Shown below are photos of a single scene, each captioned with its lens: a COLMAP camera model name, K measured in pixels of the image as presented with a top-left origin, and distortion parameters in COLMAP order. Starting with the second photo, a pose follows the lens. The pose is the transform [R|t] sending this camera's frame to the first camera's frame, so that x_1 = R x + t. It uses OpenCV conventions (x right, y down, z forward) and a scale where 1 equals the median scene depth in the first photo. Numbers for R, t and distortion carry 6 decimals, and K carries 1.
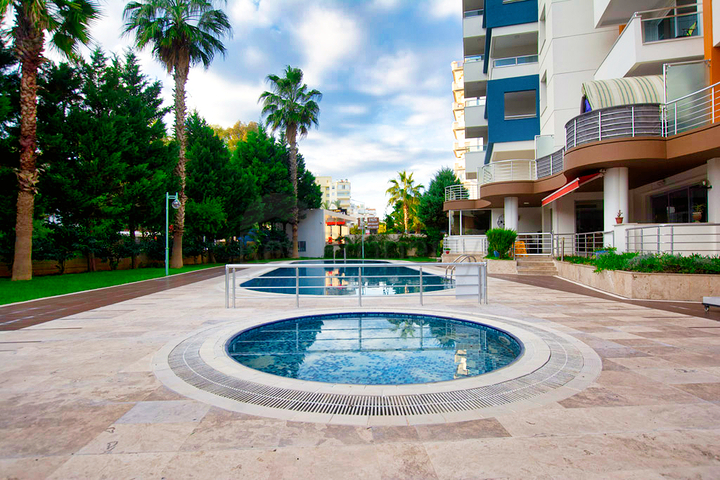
lens RADIAL K [[393.4, 0, 360.0], [0, 393.4, 240.0], [0, 0, 1]] dist [-0.001760, -0.000338]
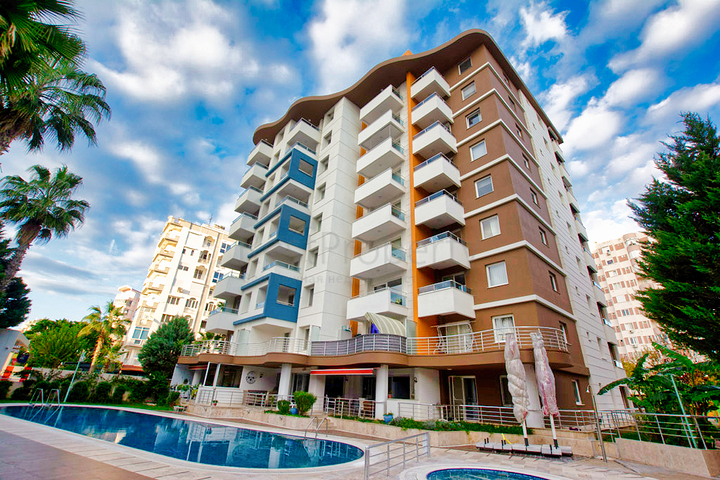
lens RADIAL K [[317.7, 0, 360.0], [0, 317.7, 240.0], [0, 0, 1]] dist [-0.021750, 0.000154]
pose [[0.531849, 0.405477, 0.743455, -0.444114], [-0.068487, 0.895637, -0.439482, -0.024426], [-0.844065, 0.182821, 0.504113, 0.124318]]
